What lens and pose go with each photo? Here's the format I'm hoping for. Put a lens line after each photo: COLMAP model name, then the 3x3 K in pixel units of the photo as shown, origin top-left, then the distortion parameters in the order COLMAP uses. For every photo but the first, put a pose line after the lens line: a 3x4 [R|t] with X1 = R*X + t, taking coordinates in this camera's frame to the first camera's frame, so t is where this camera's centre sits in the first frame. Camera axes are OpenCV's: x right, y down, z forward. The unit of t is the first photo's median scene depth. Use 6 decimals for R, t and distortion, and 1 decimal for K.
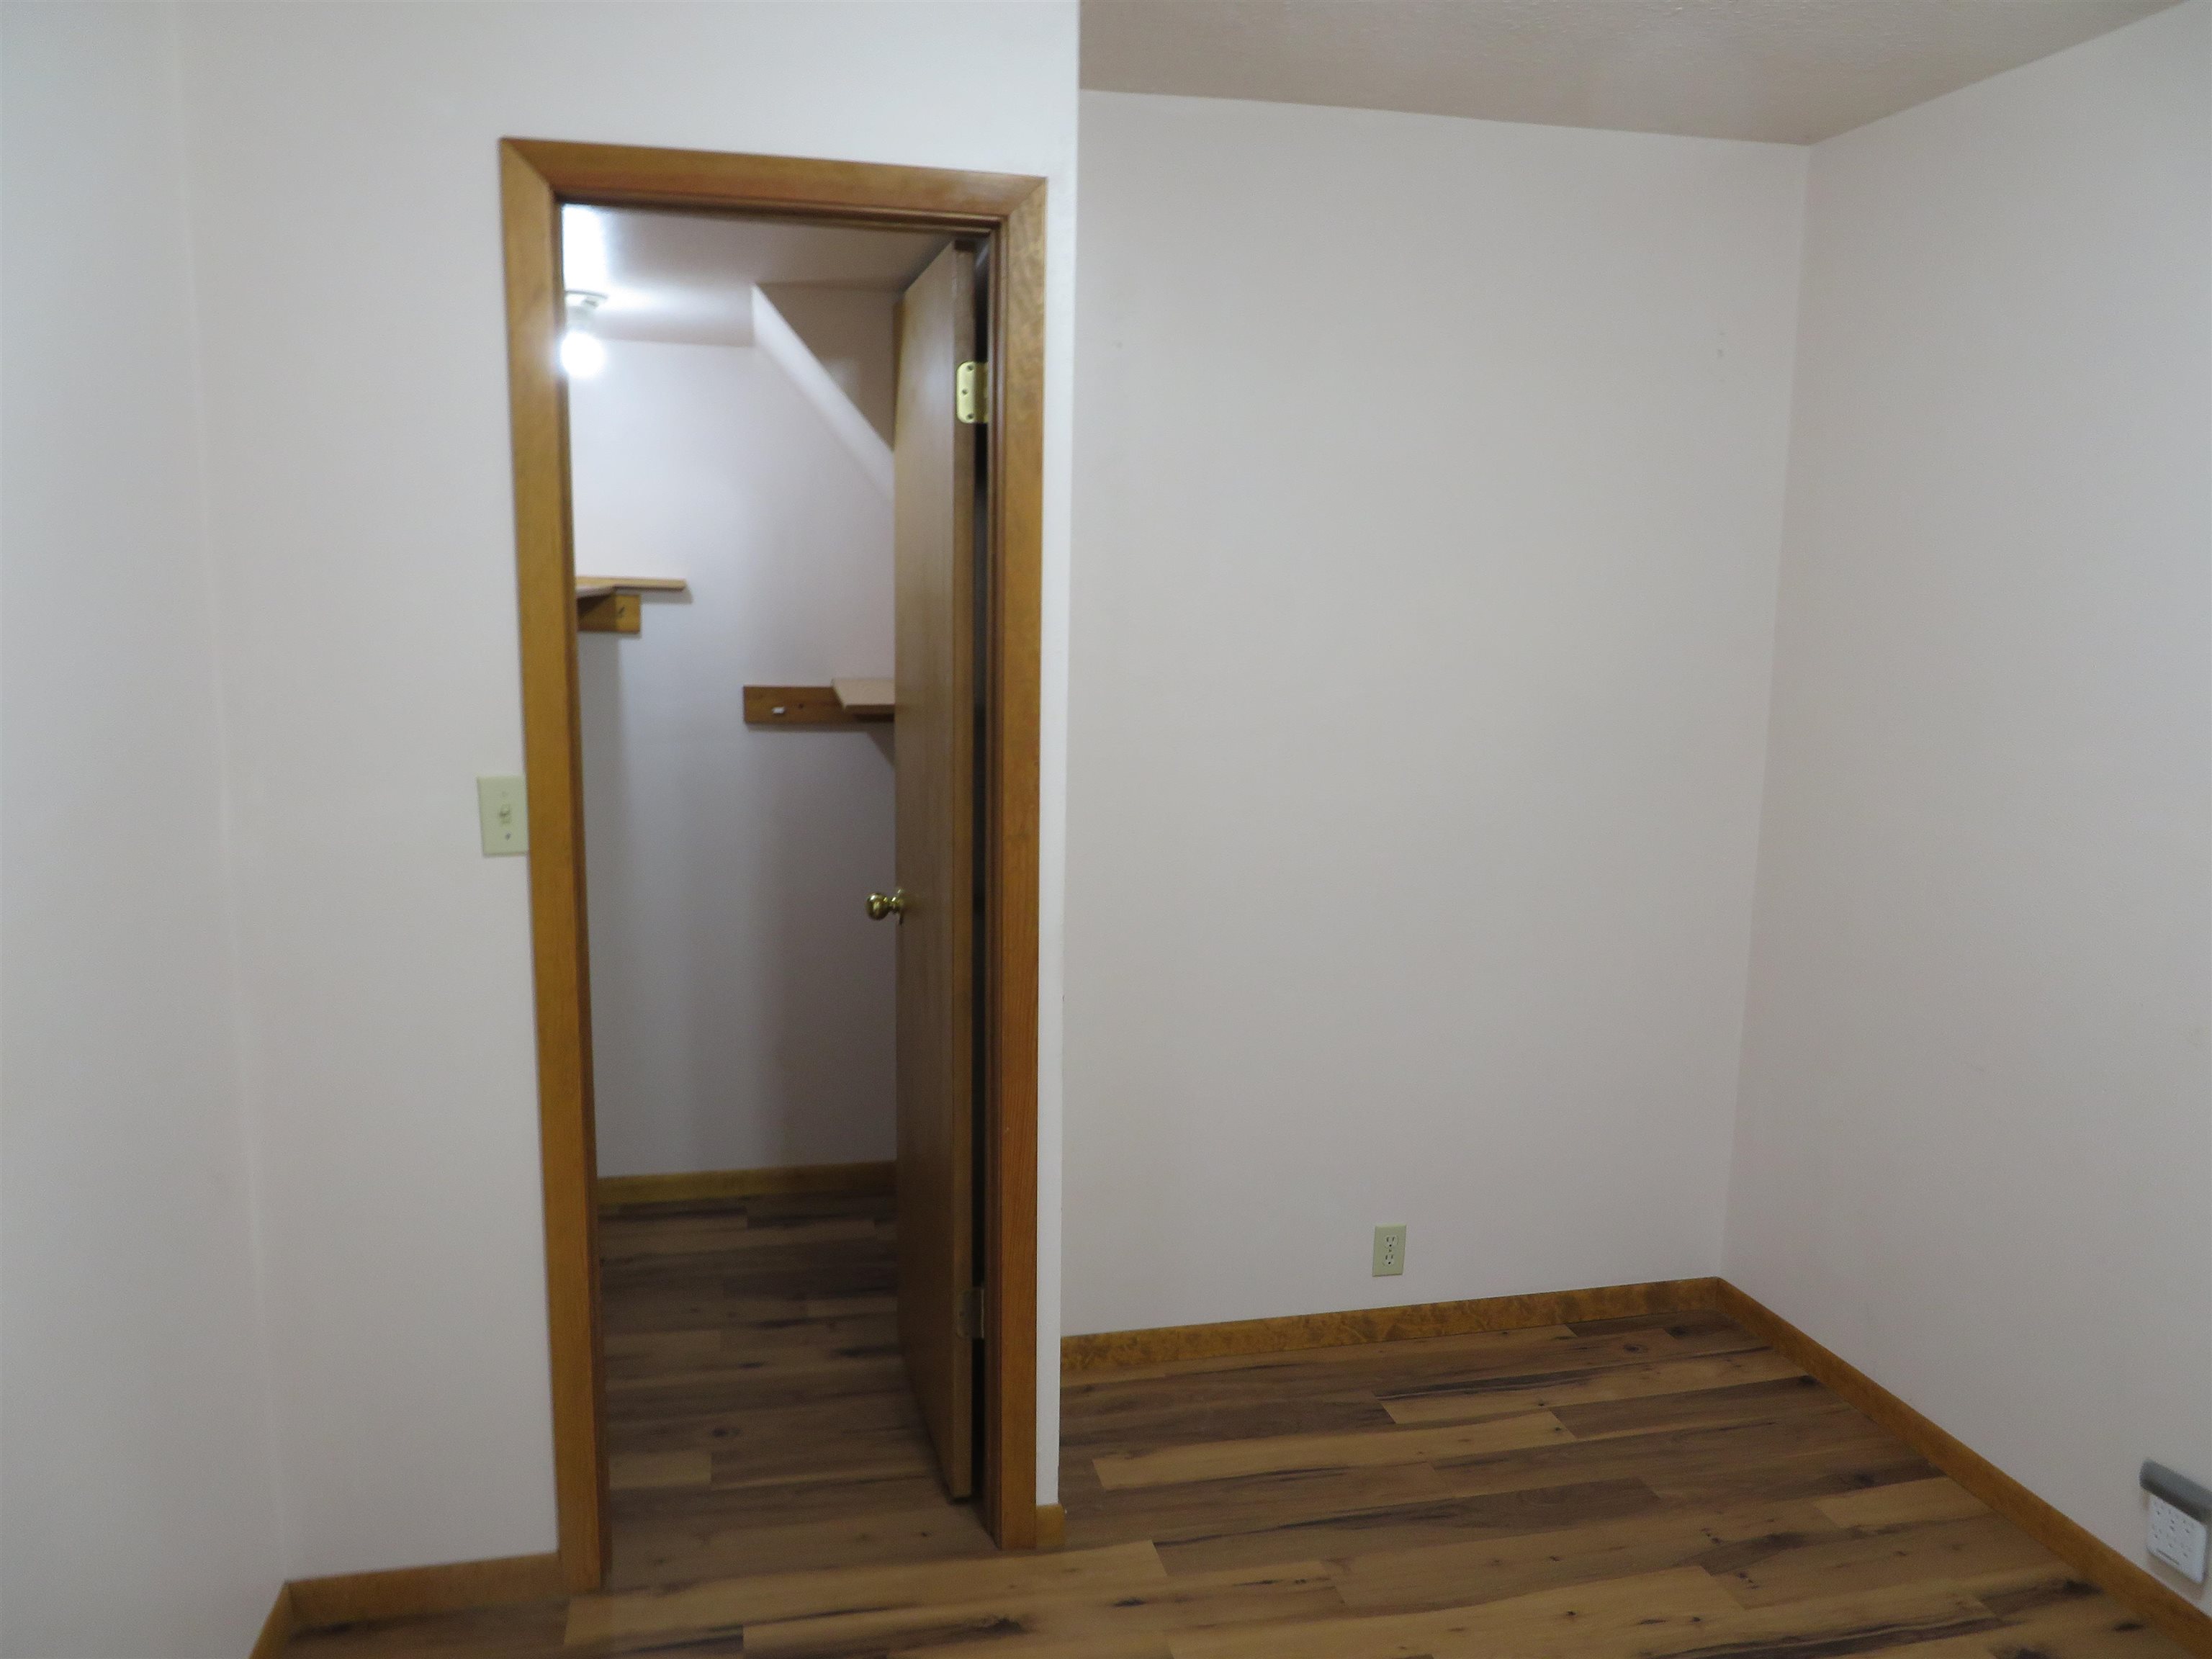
lens RADIAL K [[1587.5, 0, 1104.3], [0, 1587.5, 827.8], [0, 0, 1]] dist [-0.010769, 0.008703]
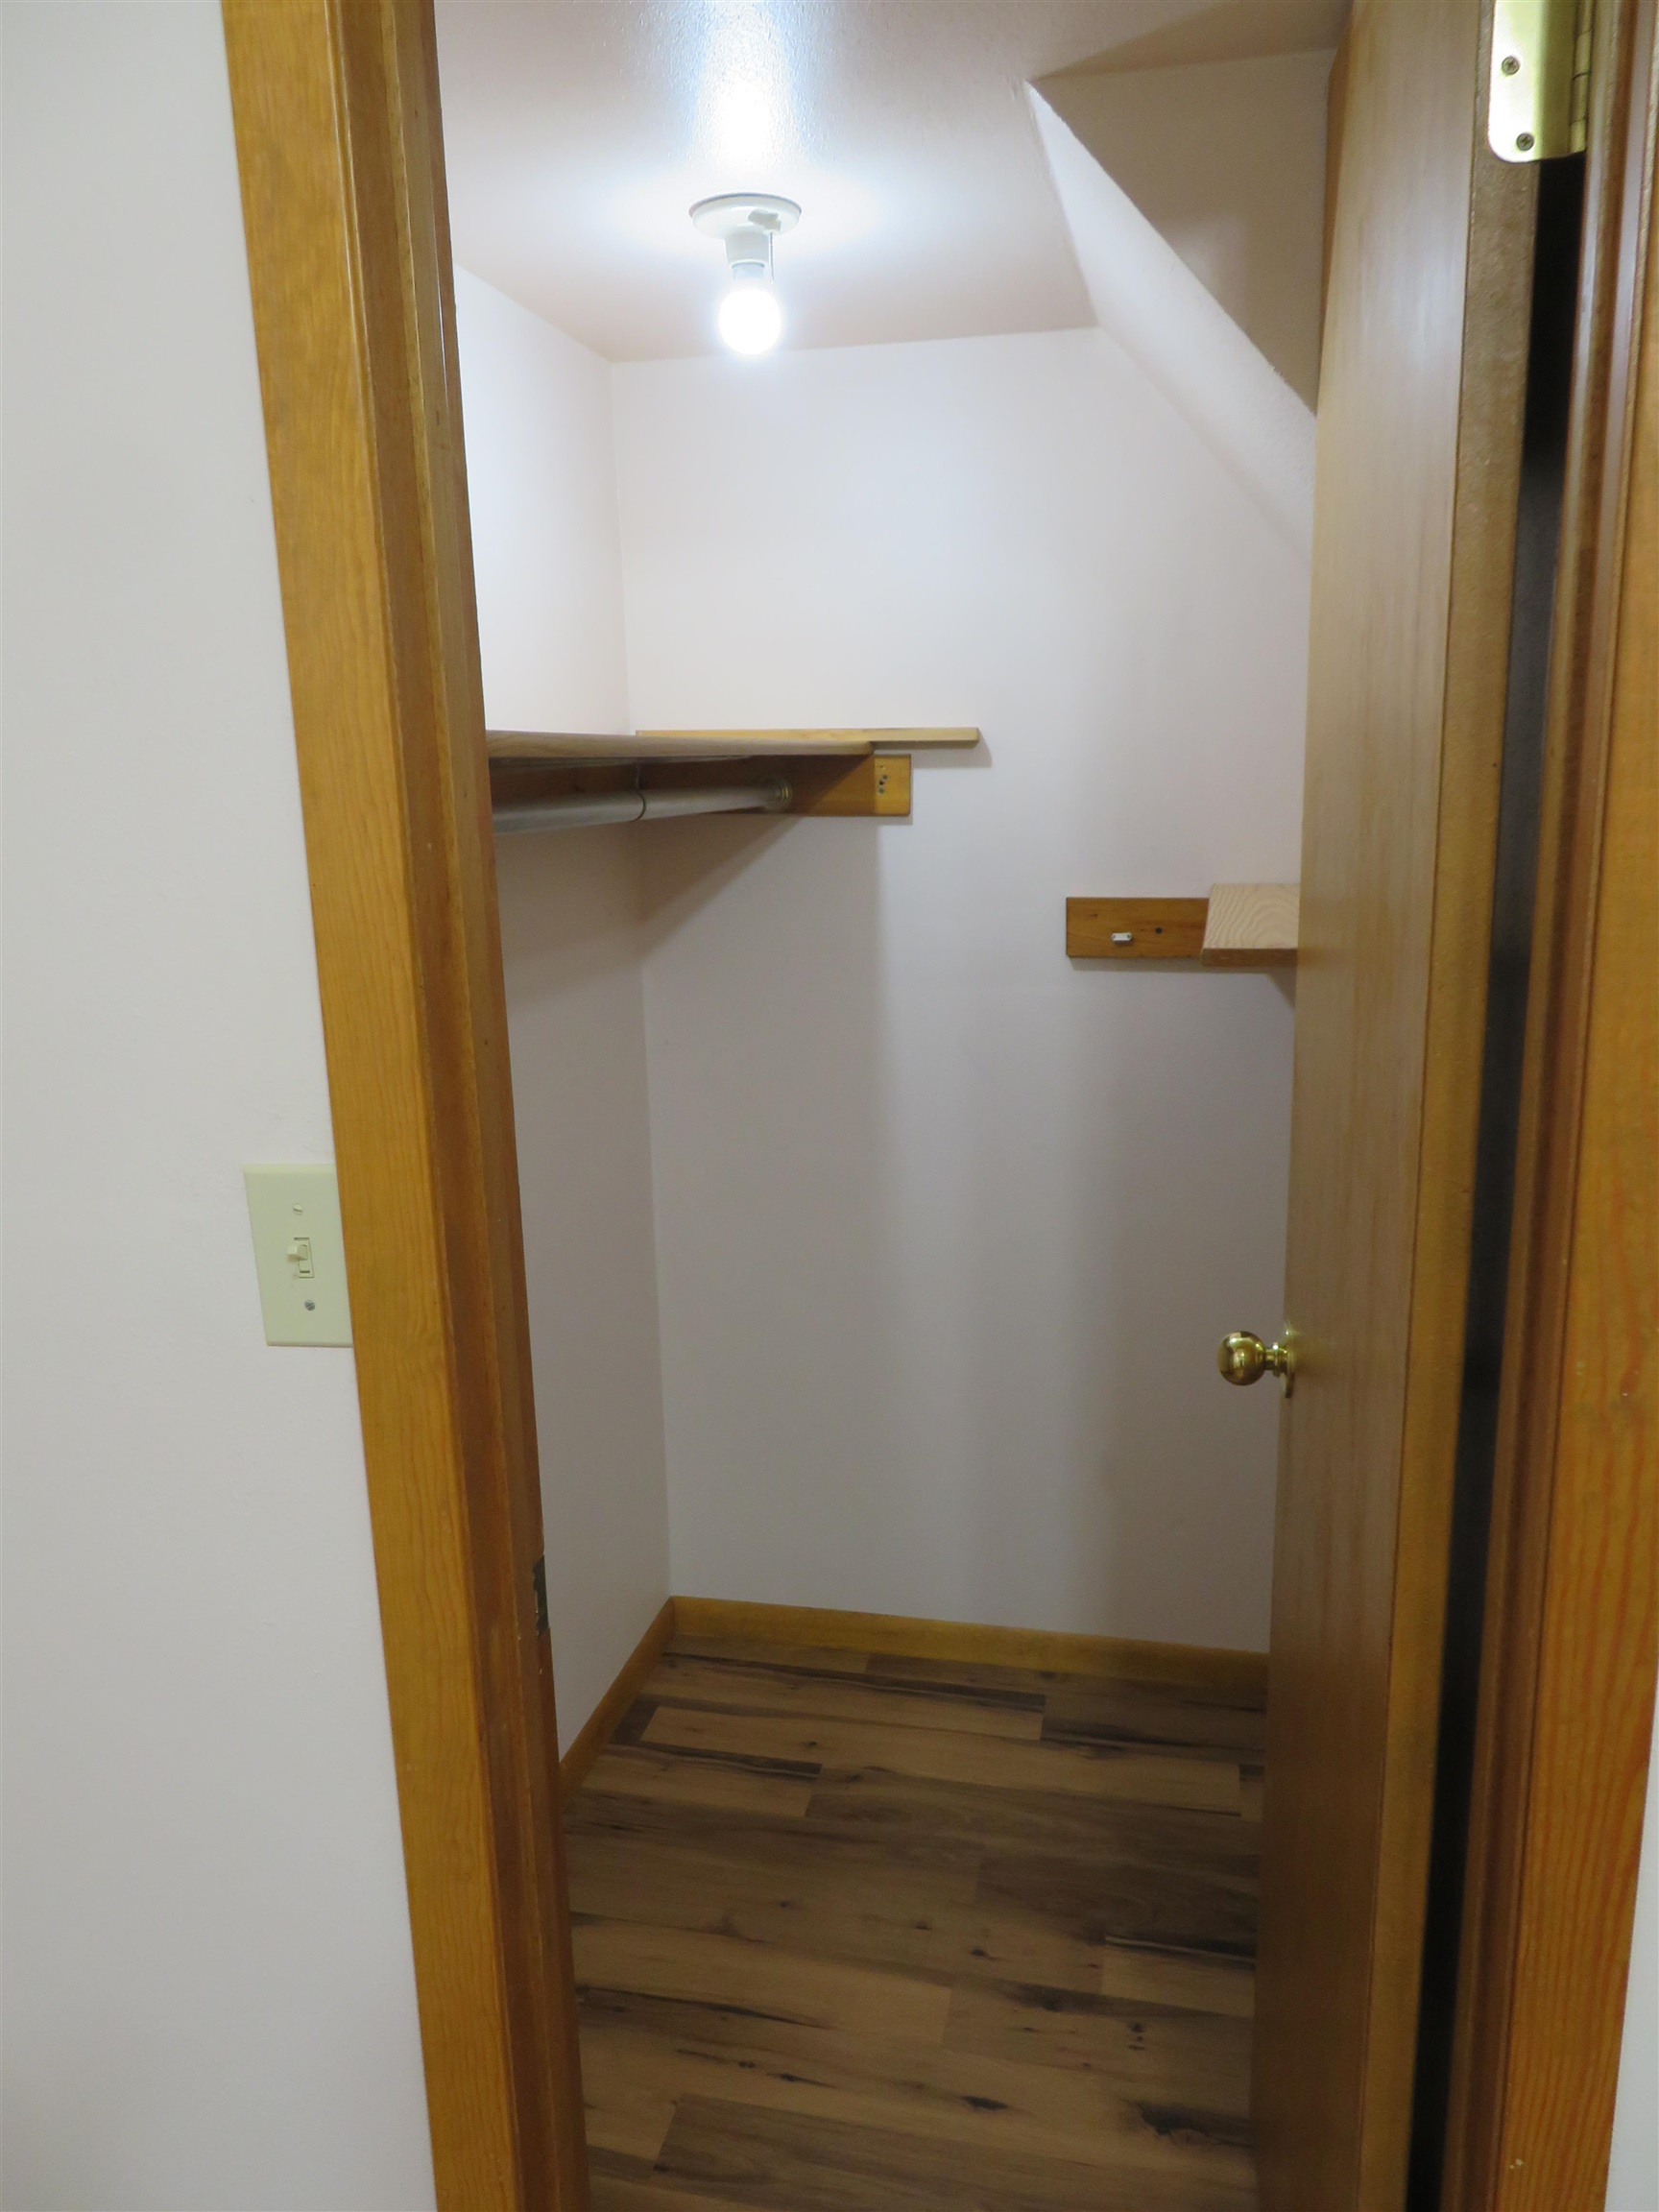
lens RADIAL K [[1587.5, 0, 829.5], [0, 1587.5, 1106.0], [0, 0, 1]] dist [-0.010769, 0.008703]
pose [[0.901698, 0.054618, -0.428902, -0.049900], [-0.027713, 0.997250, 0.068733, -0.060328], [0.431477, -0.050090, 0.900732, 0.496368]]
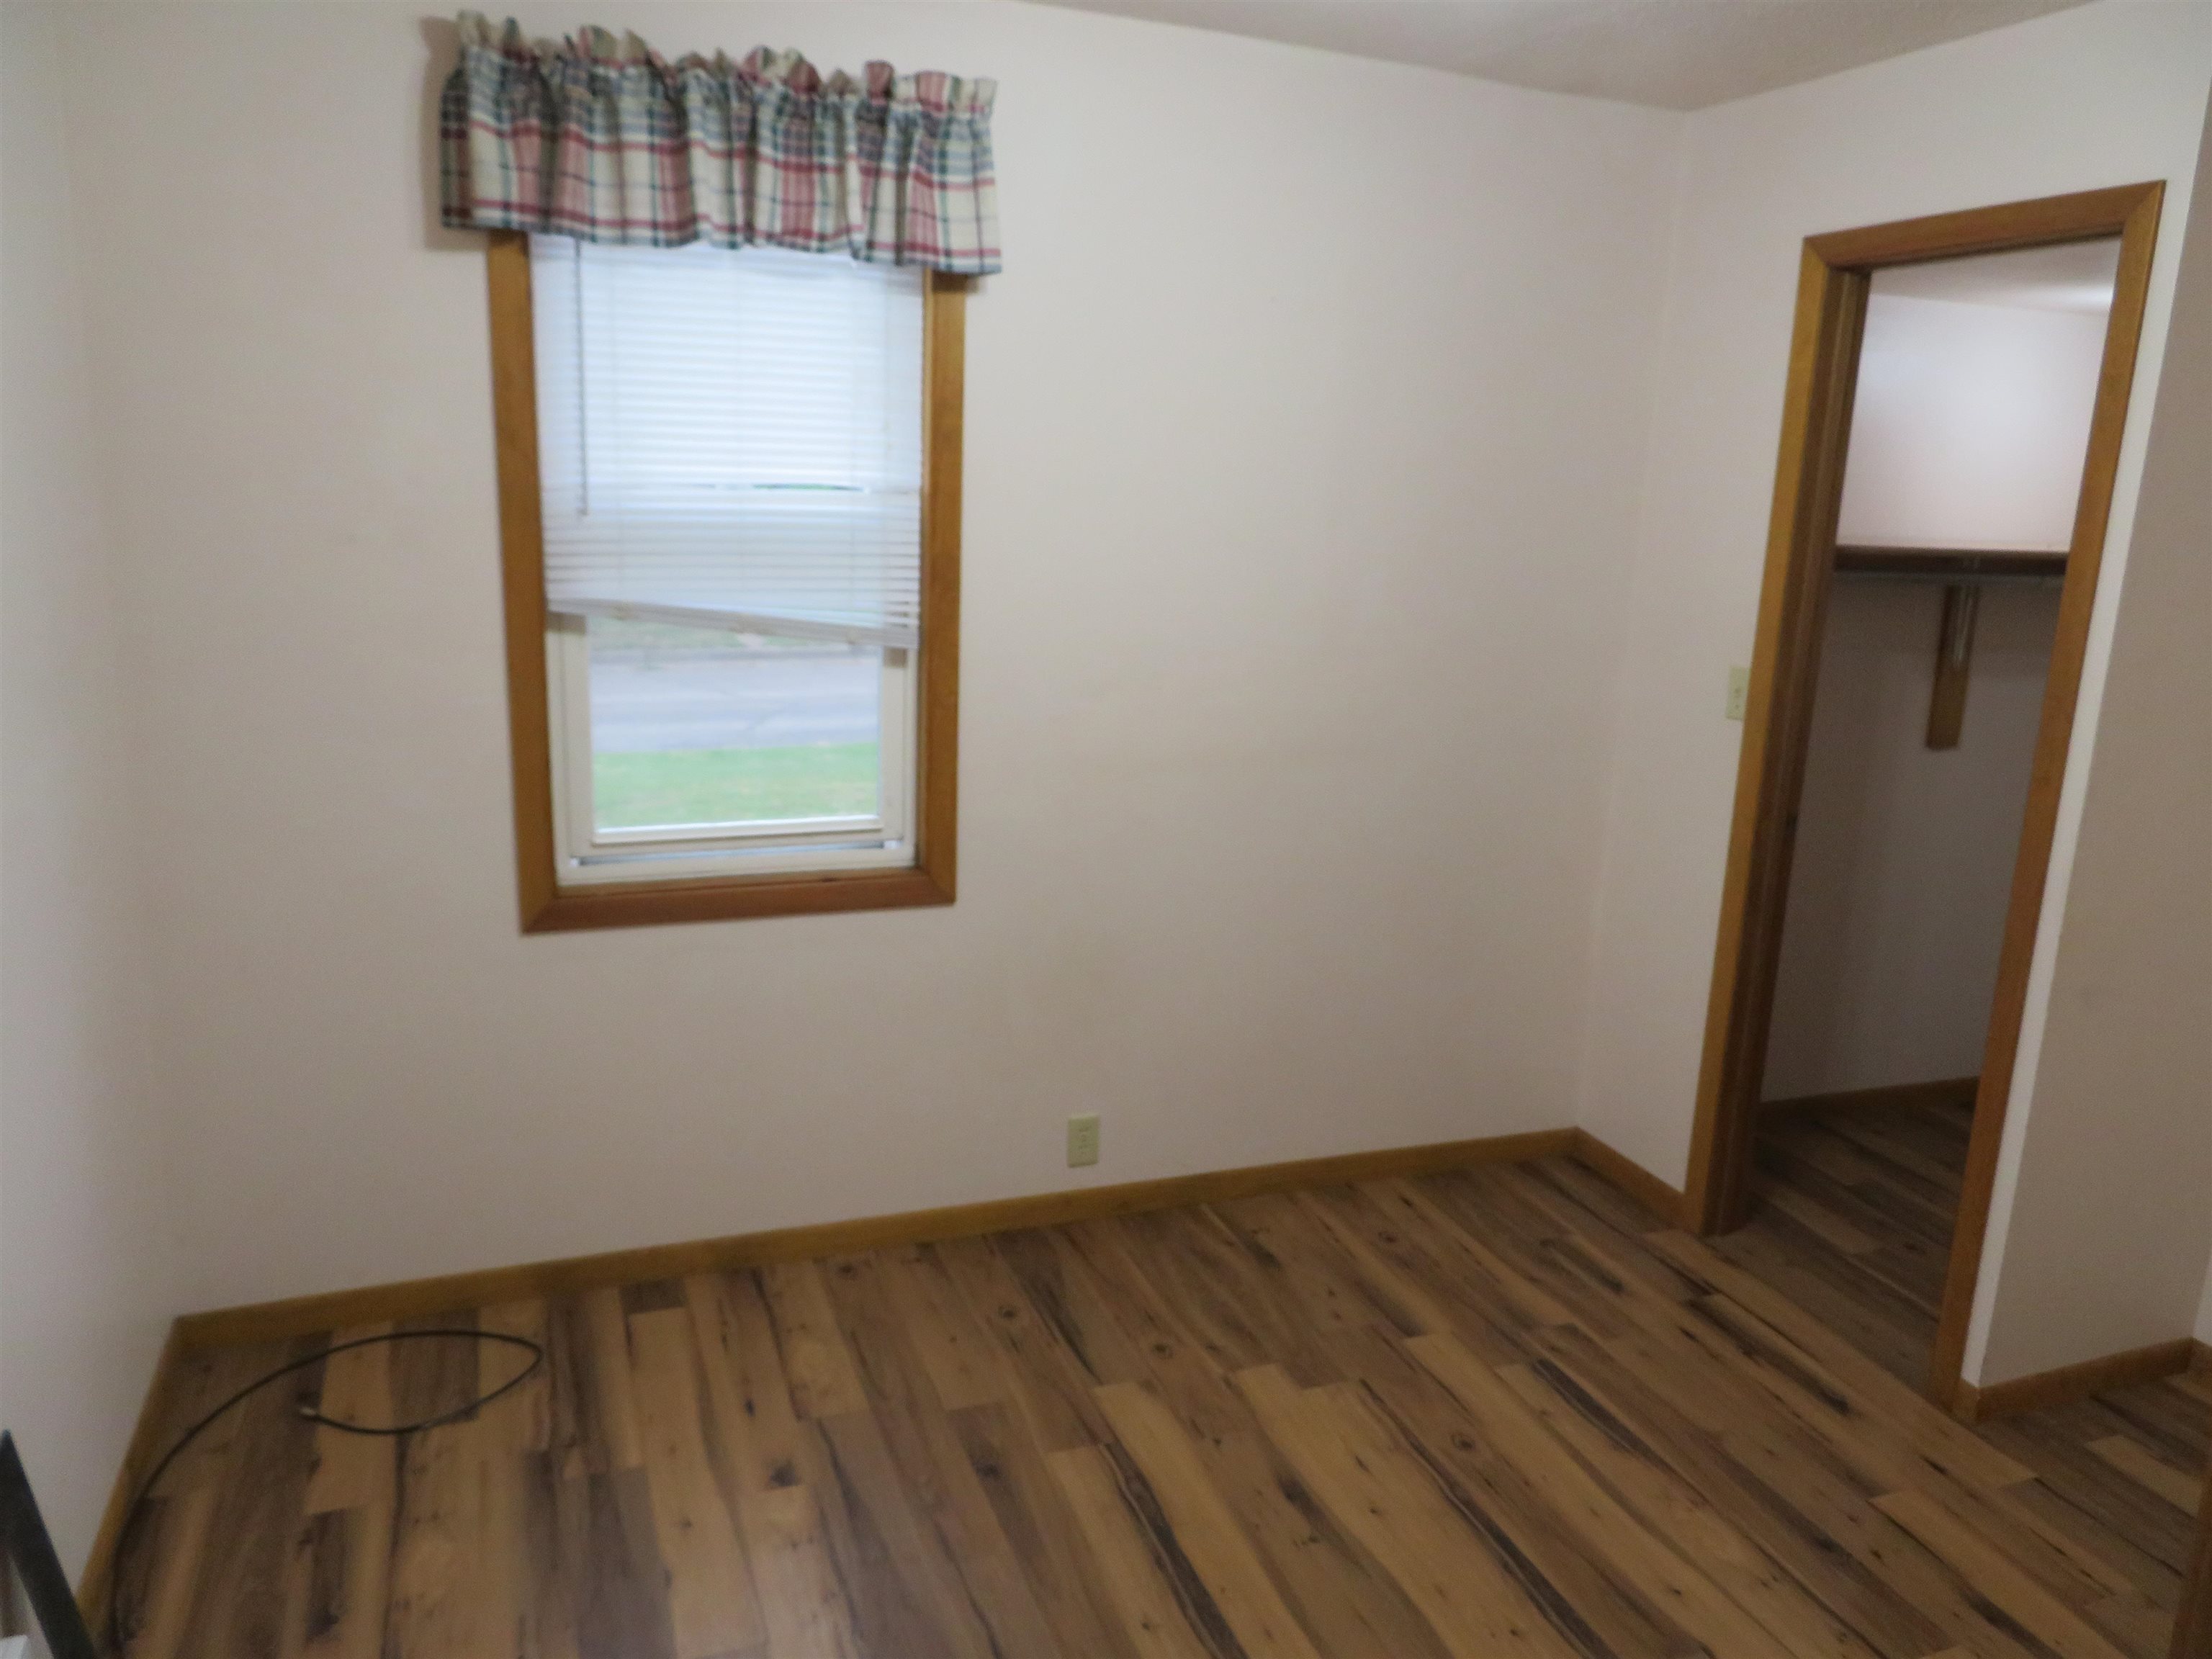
lens RADIAL K [[1587.5, 0, 1104.3], [0, 1587.5, 827.8], [0, 0, 1]] dist [-0.010769, 0.008703]
pose [[0.132091, 0.207120, -0.969357, 0.752931], [-0.185804, 0.965766, 0.181034, -0.031974], [0.973668, 0.156198, 0.166053, 0.139634]]
